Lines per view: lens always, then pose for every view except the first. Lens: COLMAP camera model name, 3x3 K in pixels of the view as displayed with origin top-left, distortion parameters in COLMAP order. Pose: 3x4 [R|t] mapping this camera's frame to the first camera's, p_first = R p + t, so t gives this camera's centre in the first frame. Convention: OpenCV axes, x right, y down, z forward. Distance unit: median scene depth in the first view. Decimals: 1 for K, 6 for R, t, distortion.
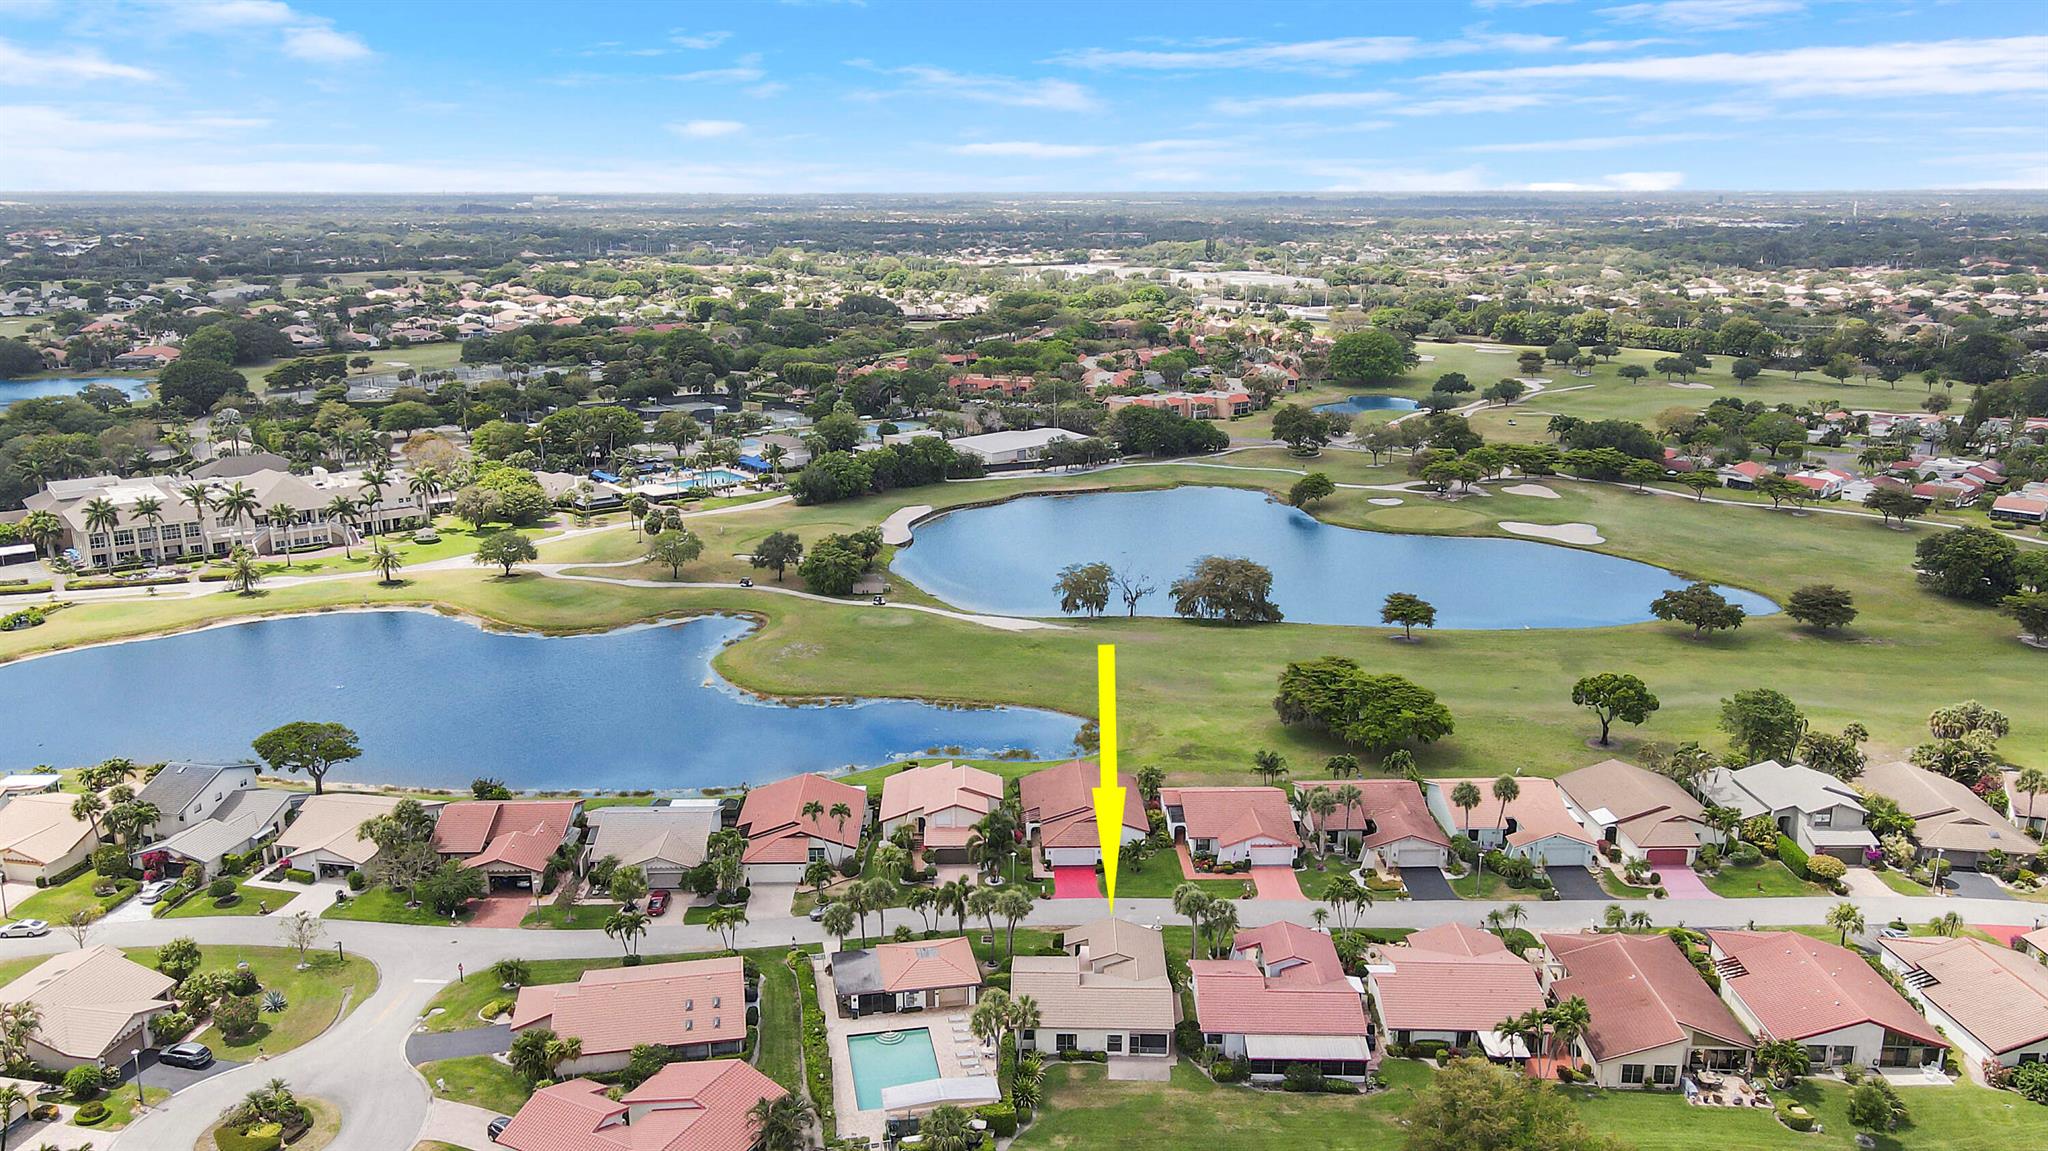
lens RADIAL K [[1440.5, 0, 1027.8], [0, 1440.5, 575.5], [0, 0, 1]] dist [0.010291, 0.002601]
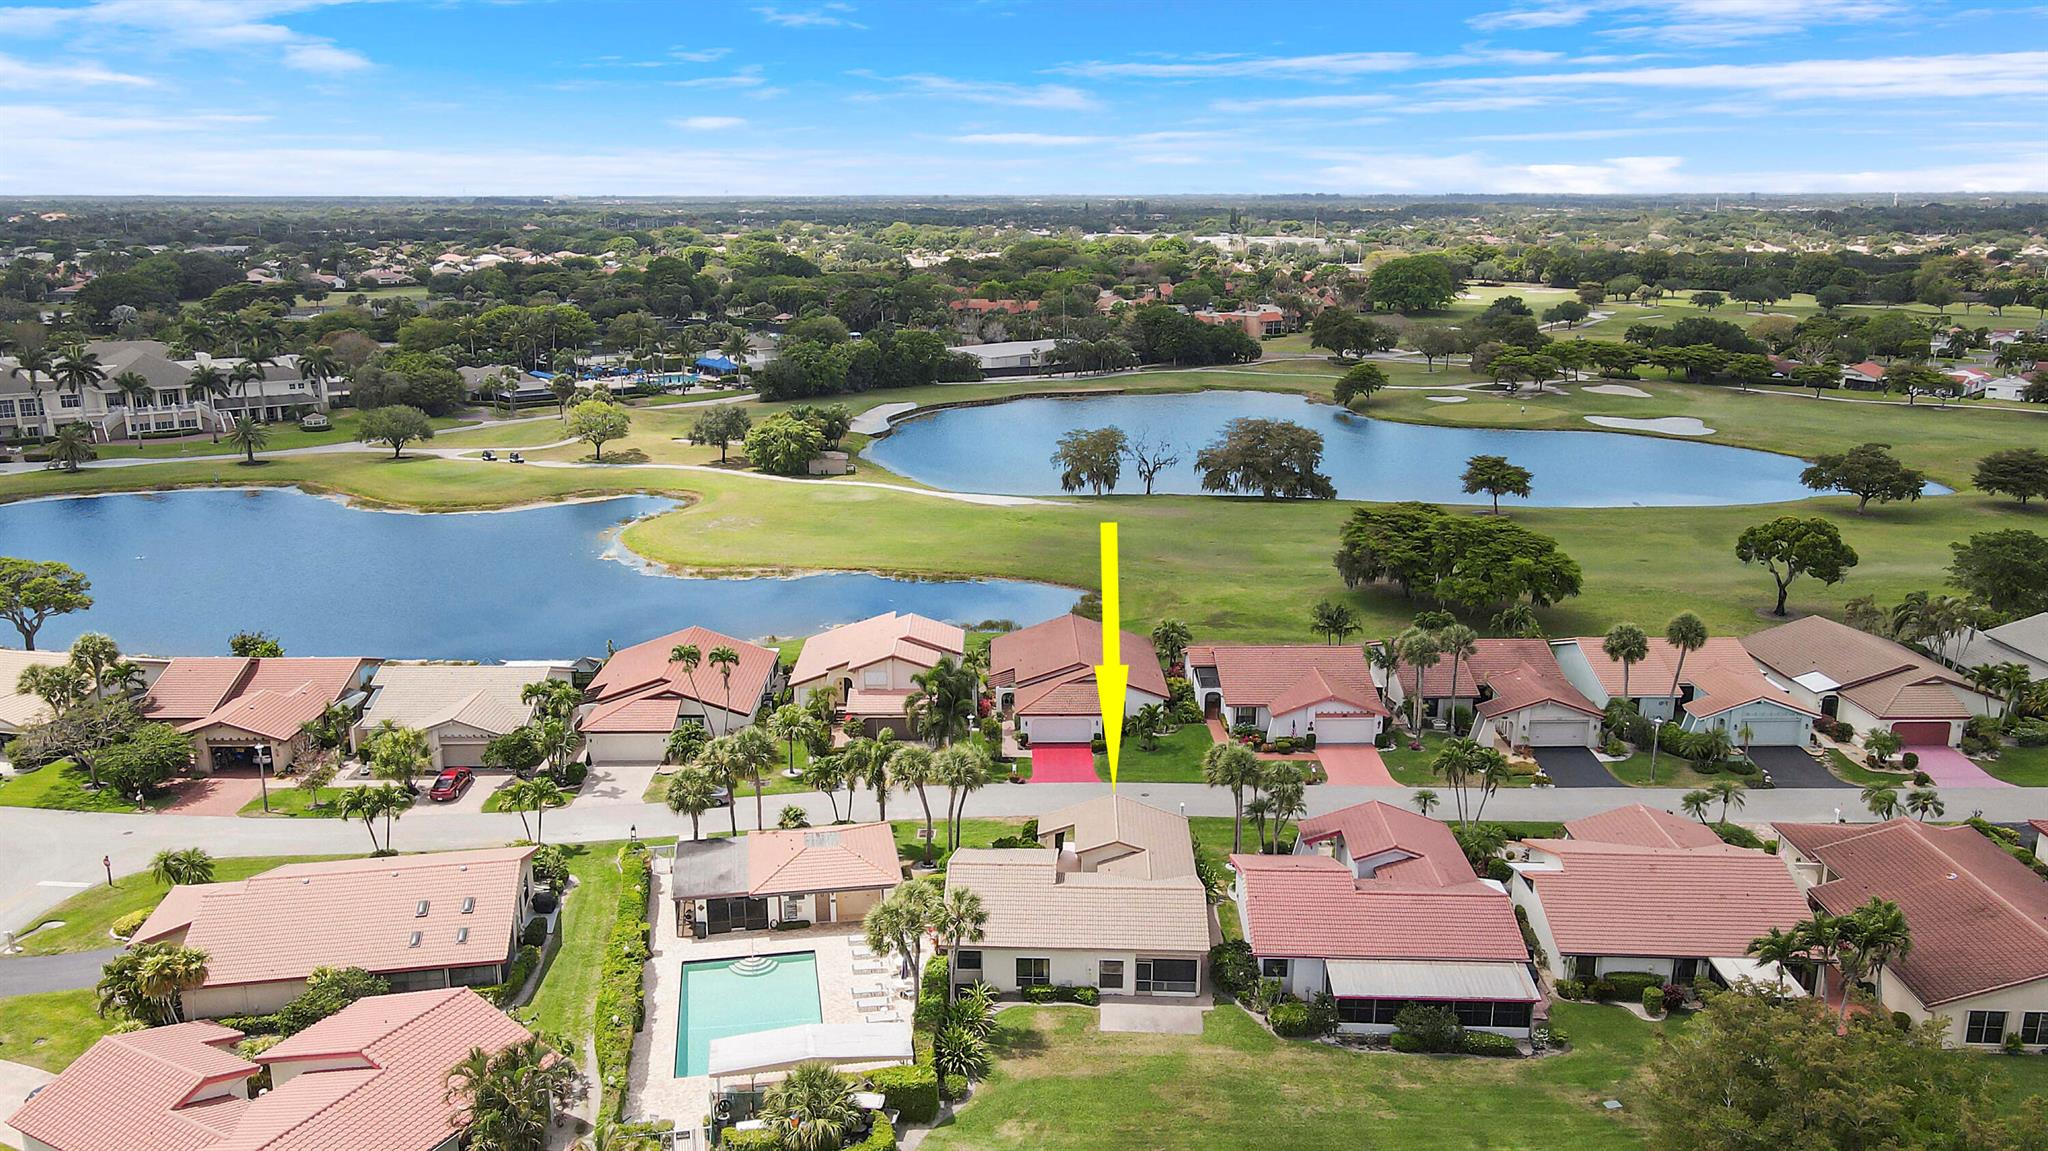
lens RADIAL K [[1440.5, 0, 1019.9], [0, 1440.5, 576.1], [0, 0, 1]] dist [0.010291, 0.002601]
pose [[0.999778, -0.000781, -0.021041, 0.025613], [0.000711, 0.999994, -0.003362, 0.117606], [0.021043, 0.003347, 0.999773, 0.288848]]
